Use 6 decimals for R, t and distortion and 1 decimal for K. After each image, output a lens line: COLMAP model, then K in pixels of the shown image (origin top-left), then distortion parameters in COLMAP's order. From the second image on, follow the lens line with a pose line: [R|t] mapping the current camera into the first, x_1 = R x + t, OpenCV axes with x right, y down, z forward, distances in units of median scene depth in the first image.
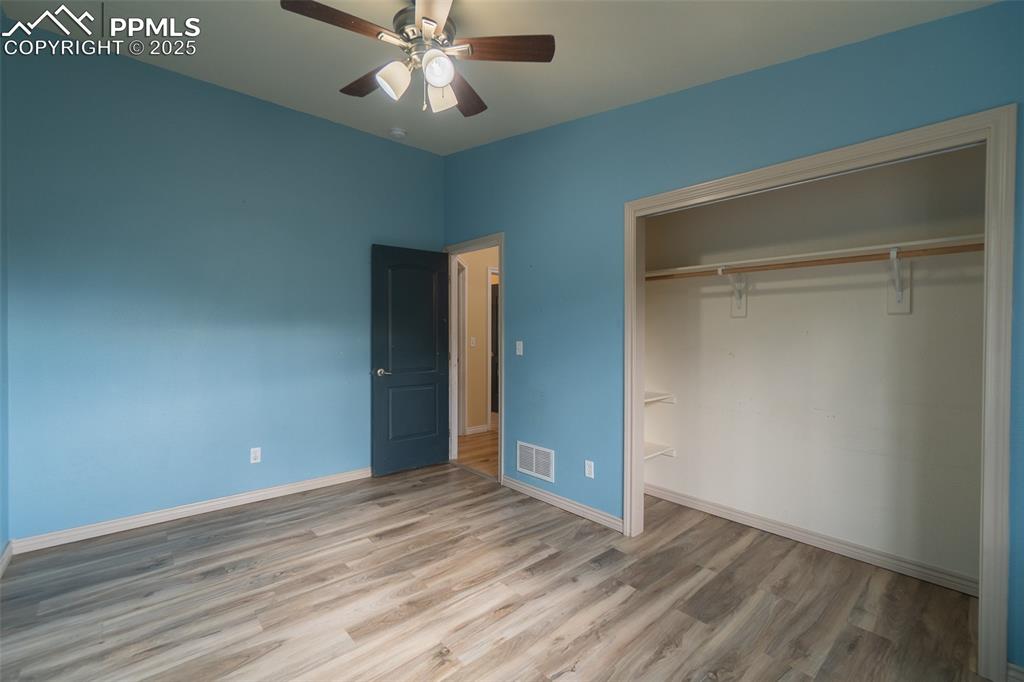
lens RADIAL K [[439.4, 0, 503.1], [0, 439.4, 336.8], [0, 0, 1]] dist [-0.002201, 0.000084]
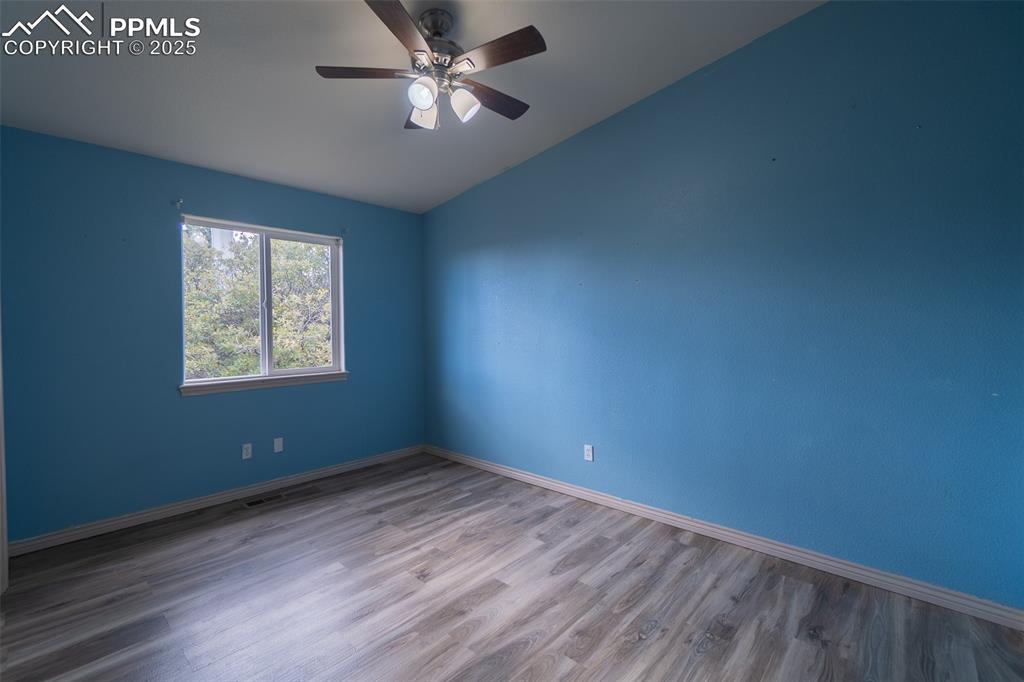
lens RADIAL K [[439.4, 0, 503.1], [0, 439.4, 336.8], [0, 0, 1]] dist [-0.002201, 0.000084]
pose [[-0.993571, 0.002407, -0.113189, -0.193263], [-0.001260, 0.999477, 0.032315, -0.026073], [0.113207, 0.032250, -0.993048, 1.934656]]
